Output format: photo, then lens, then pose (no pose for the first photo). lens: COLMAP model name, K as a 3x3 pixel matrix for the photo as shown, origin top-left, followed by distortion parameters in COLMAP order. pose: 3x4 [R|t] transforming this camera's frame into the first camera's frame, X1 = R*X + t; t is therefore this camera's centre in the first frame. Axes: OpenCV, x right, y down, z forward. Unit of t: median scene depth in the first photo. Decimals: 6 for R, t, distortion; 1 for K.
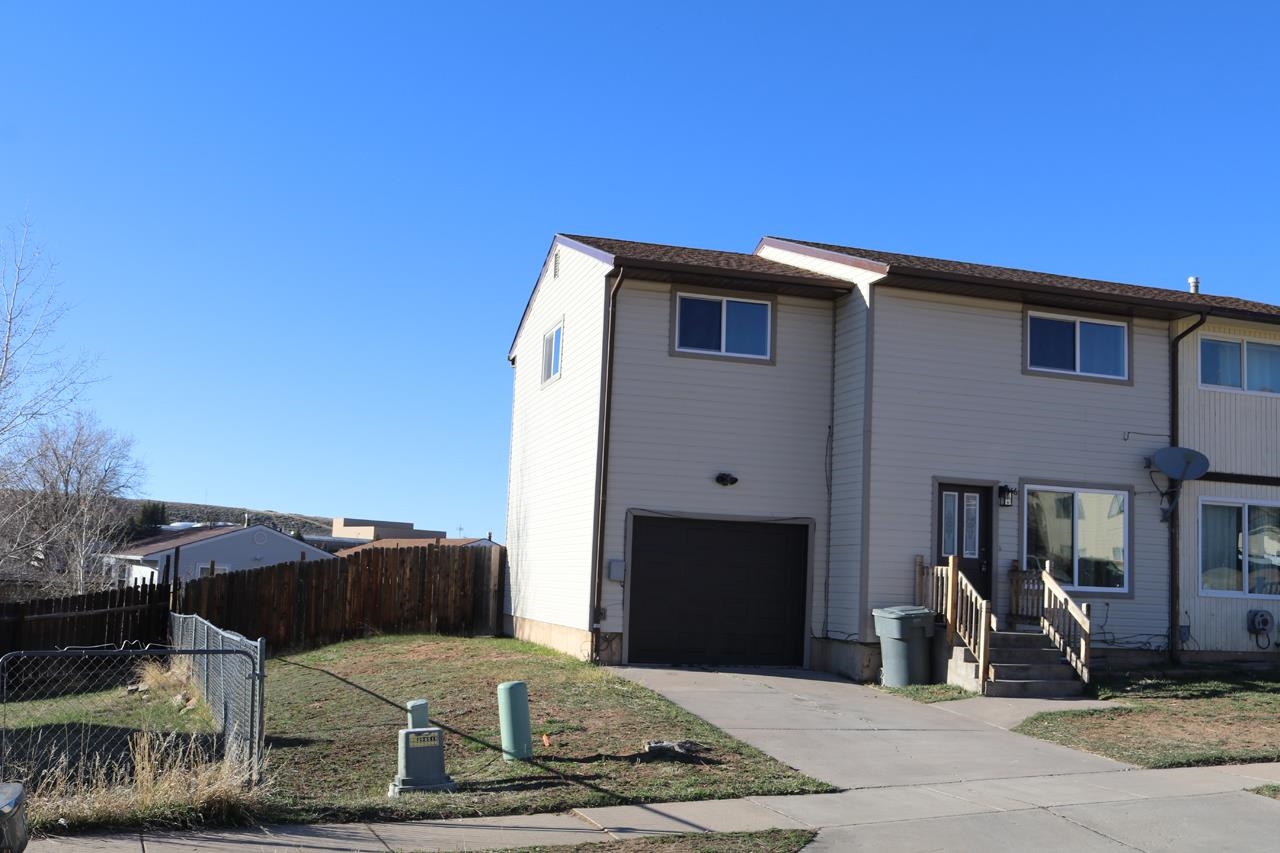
lens RADIAL K [[1303.0, 0, 640.0], [0, 1303.0, 426.5], [0, 0, 1]] dist [-0.081367, 0.010450]
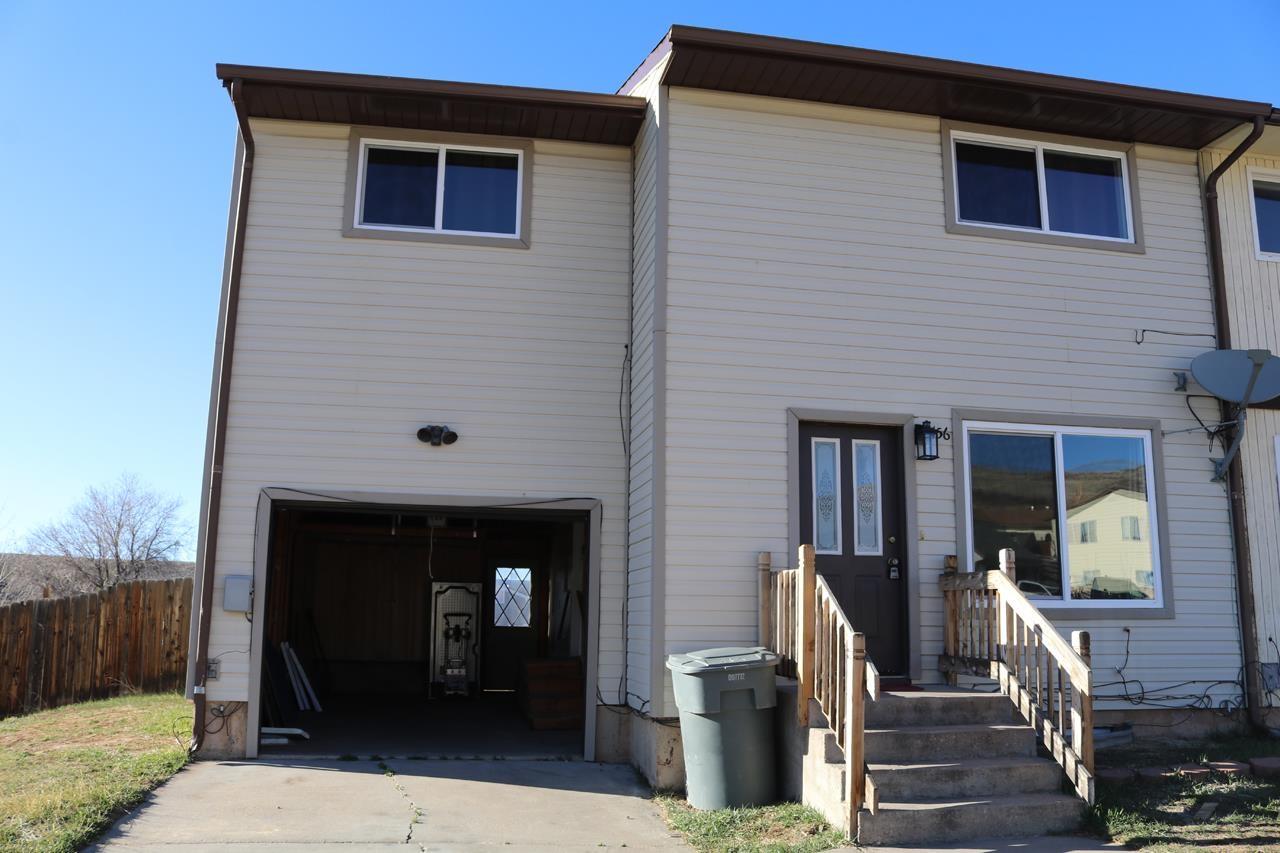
lens RADIAL K [[1050.2, 0, 640.0], [0, 1050.2, 426.5], [0, 0, 1]] dist [-0.145911, 0.111173]
pose [[0.994342, -0.047475, -0.095025, 0.201666], [0.040774, 0.996624, -0.071260, 0.073812], [0.098087, 0.066983, 0.992921, 0.541631]]
